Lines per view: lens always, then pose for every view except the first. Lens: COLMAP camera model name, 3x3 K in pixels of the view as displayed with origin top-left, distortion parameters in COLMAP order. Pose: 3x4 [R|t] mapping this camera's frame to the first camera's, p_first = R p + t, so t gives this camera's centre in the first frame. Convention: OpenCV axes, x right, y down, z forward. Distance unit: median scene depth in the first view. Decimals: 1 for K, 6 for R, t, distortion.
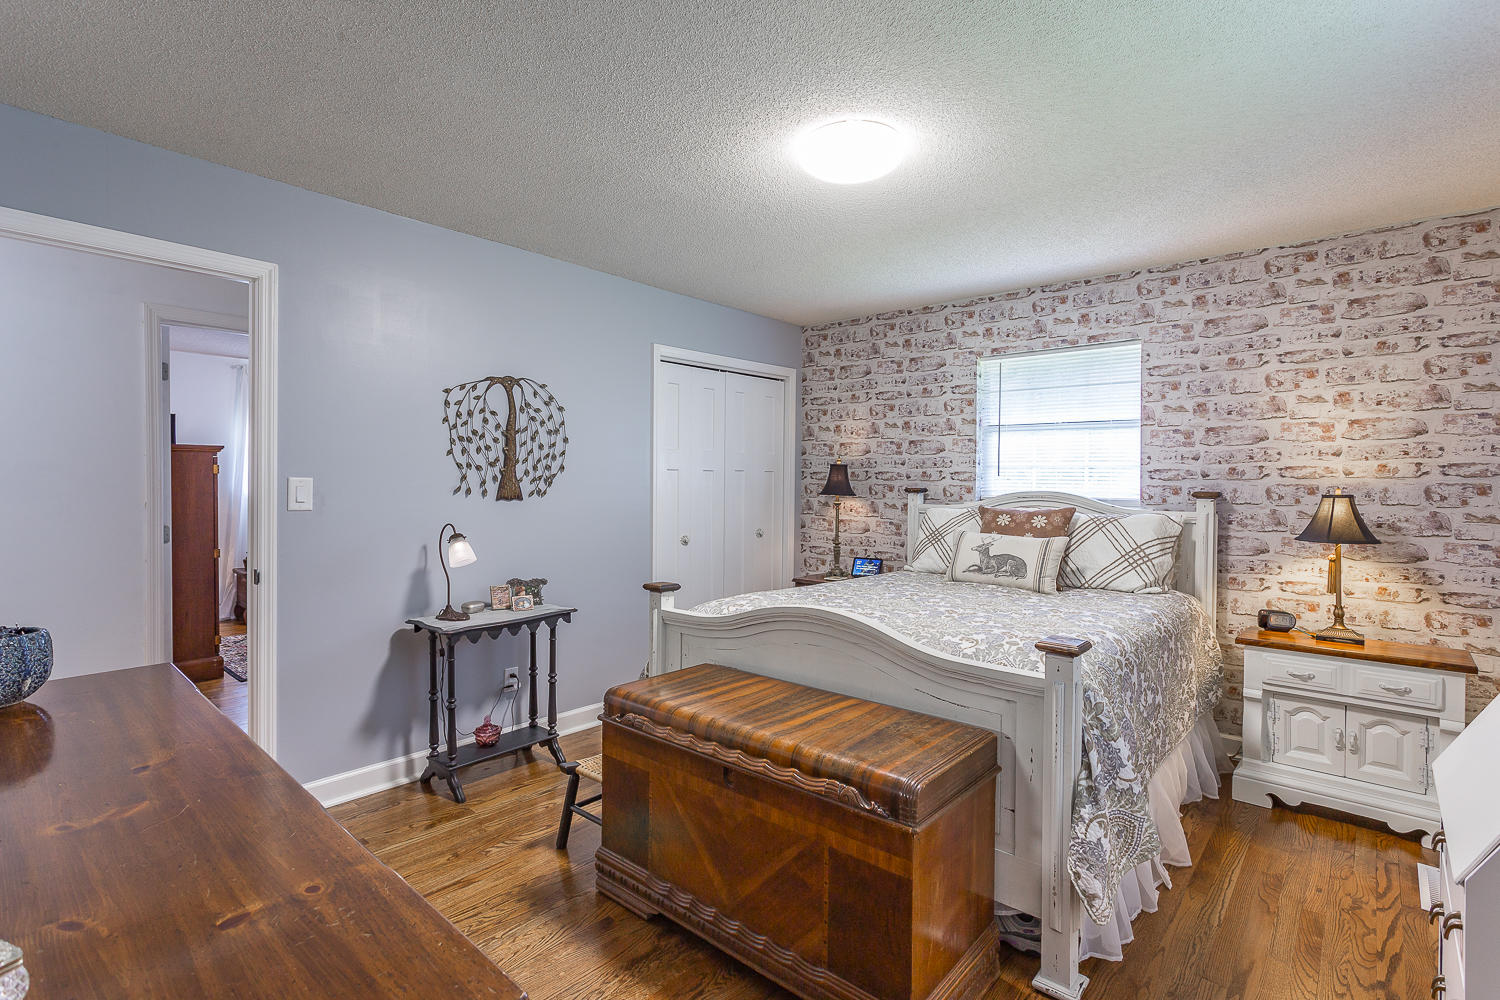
lens RADIAL K [[711.2, 0, 749.8], [0, 711.2, 494.7], [0, 0, 1]] dist [-0.005806, 0.003639]
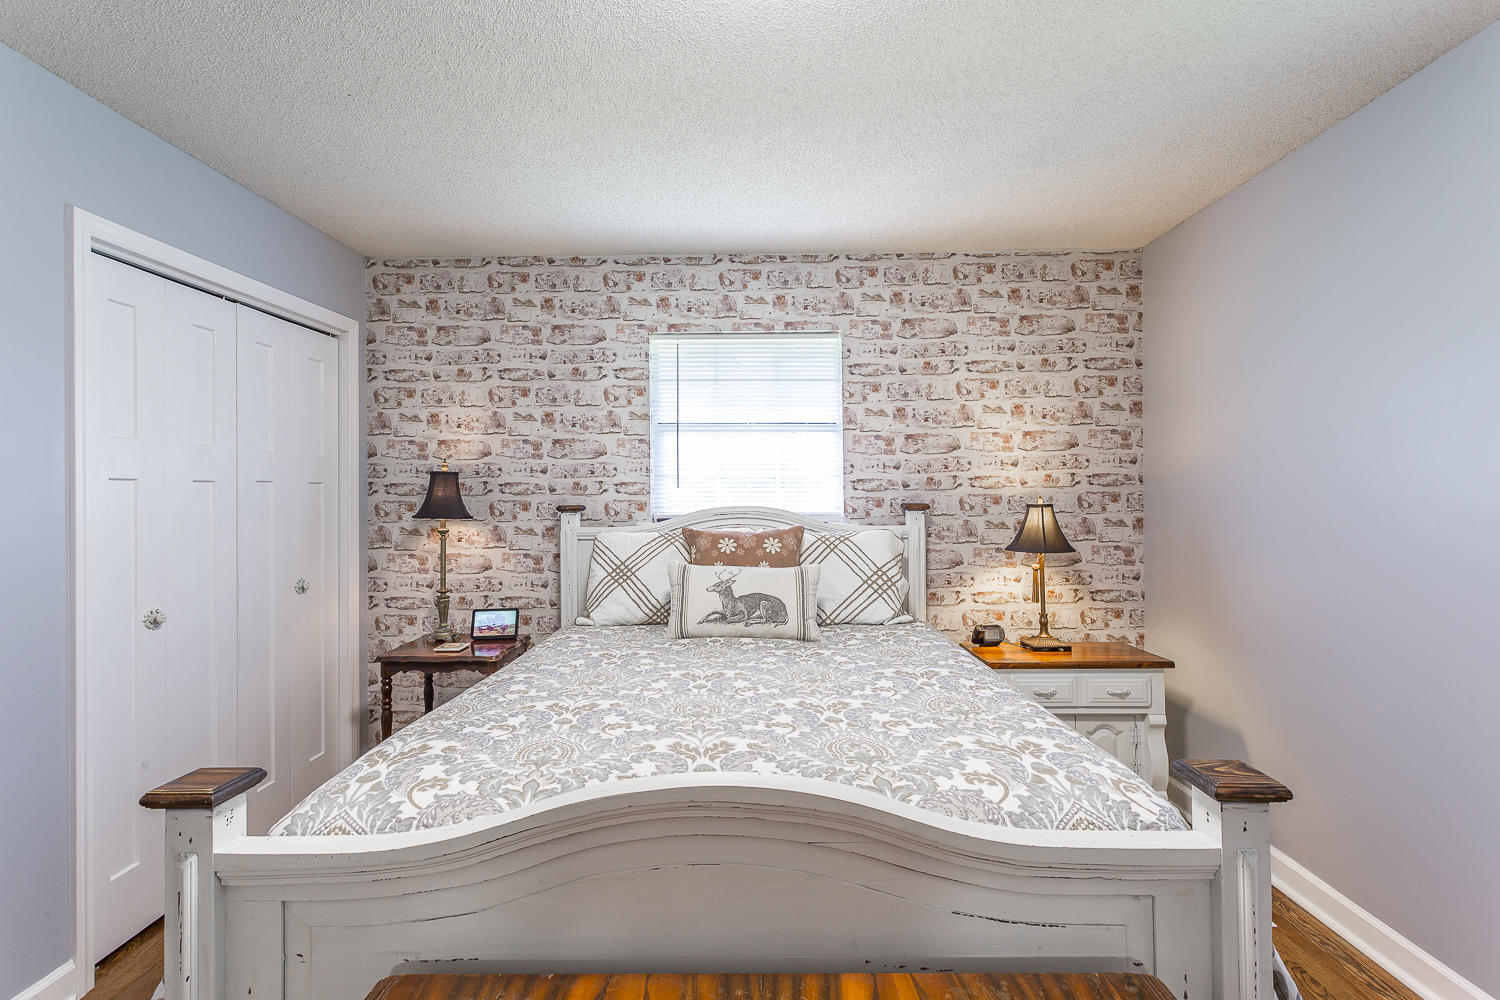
lens RADIAL K [[711.2, 0, 751.5], [0, 711.2, 493.5], [0, 0, 1]] dist [-0.005806, 0.003639]
pose [[0.760242, -0.010927, 0.649548, -0.111573], [0.023498, 0.999667, -0.010685, -0.011078], [-0.649215, 0.023386, 0.760245, 0.400678]]
